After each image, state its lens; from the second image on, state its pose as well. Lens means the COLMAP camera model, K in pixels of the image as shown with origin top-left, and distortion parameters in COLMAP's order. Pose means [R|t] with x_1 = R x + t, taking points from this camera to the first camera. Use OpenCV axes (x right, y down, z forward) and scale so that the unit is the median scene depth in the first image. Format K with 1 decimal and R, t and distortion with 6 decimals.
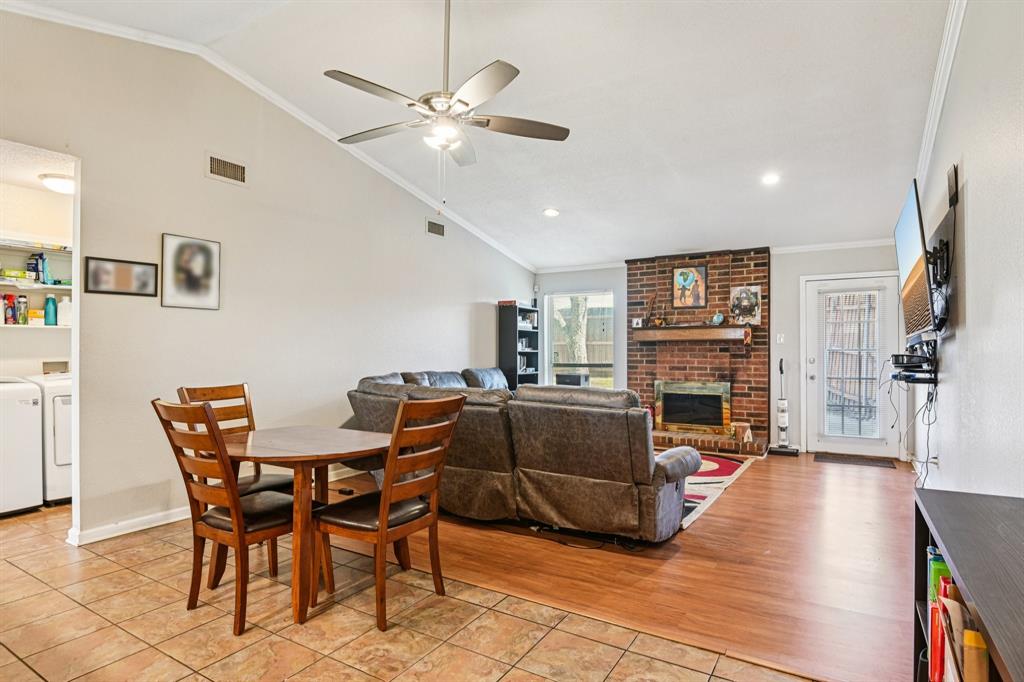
lens RADIAL K [[550.2, 0, 516.4], [0, 550.2, 345.5], [0, 0, 1]] dist [0.002143, -0.000064]
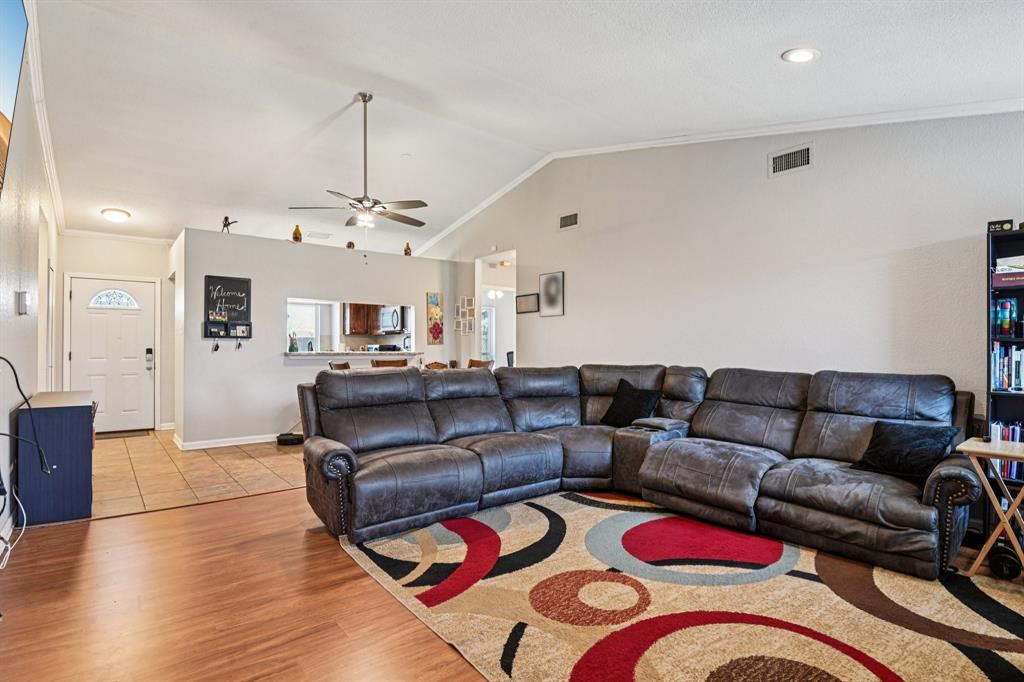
lens RADIAL K [[516.7, 0, 512.0], [0, 516.7, 341.0], [0, 0, 1]] dist [-0.013684, -0.007678]
pose [[-0.344922, -0.009110, -0.938587, 0.537830], [0.005976, 0.999911, -0.011901, 0.015177], [0.938612, -0.009714, -0.344837, 0.850984]]
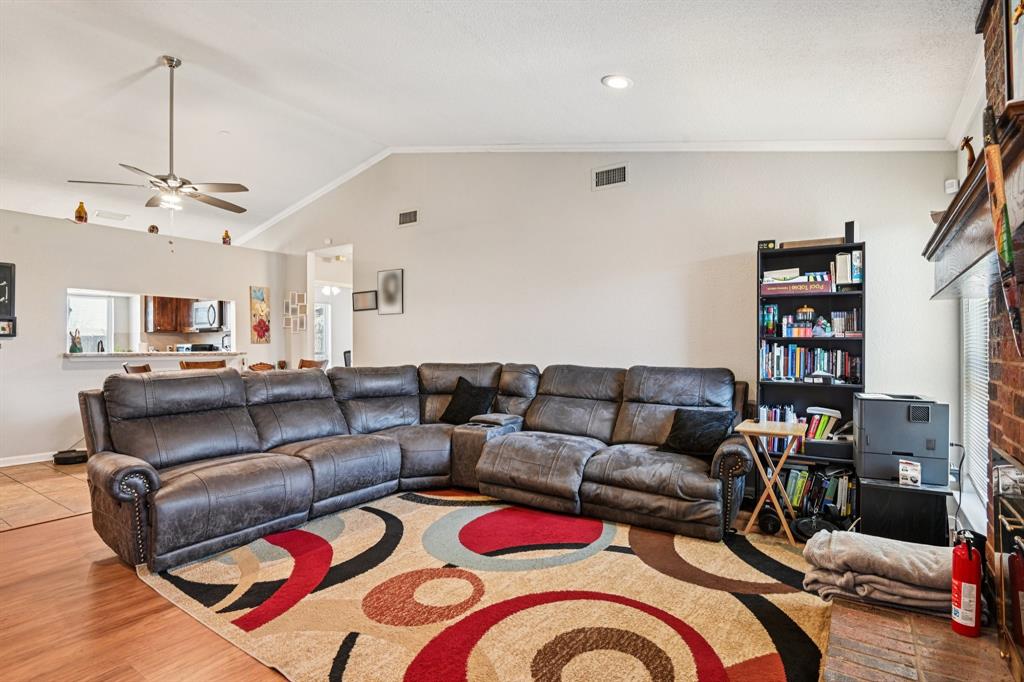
lens RADIAL K [[516.7, 0, 512.0], [0, 516.7, 341.0], [0, 0, 1]] dist [-0.013684, -0.007678]
pose [[-0.051061, -0.006220, -0.998676, 0.536740], [0.009913, 0.999928, -0.006734, 0.015206], [0.998646, -0.010244, -0.050996, 0.856769]]
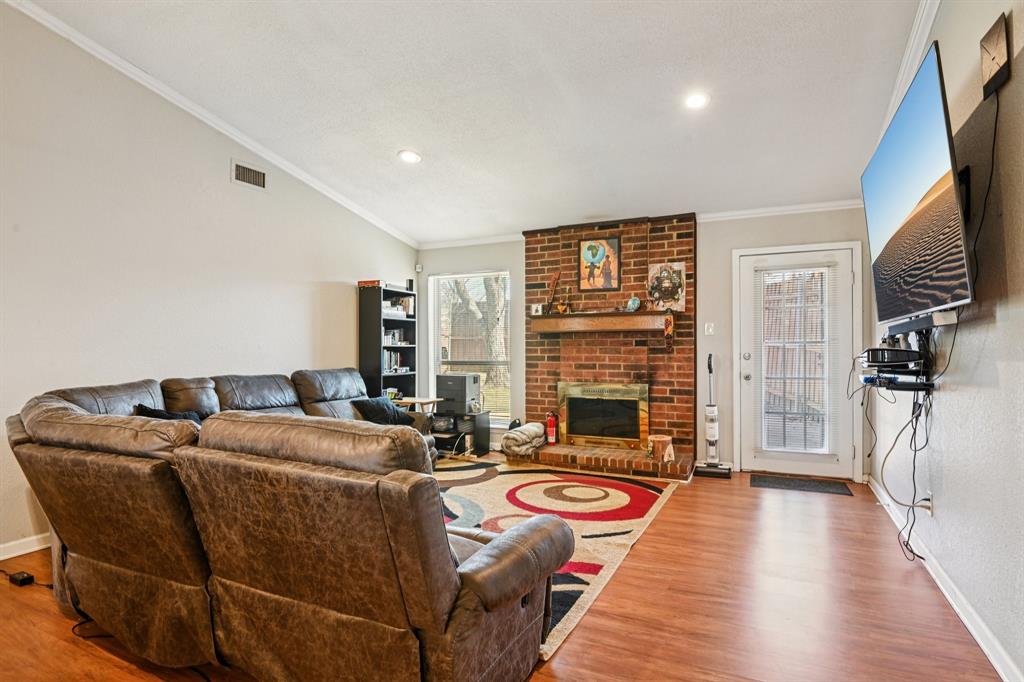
lens RADIAL K [[533.3, 0, 515.0], [0, 533.3, 344.8], [0, 0, 1]] dist [0.001189, -0.000033]
pose [[0.994972, -0.004223, 0.100063, 0.121857], [0.003361, 0.999956, 0.008787, 0.003185], [-0.100095, -0.008407, 0.994942, 0.257457]]
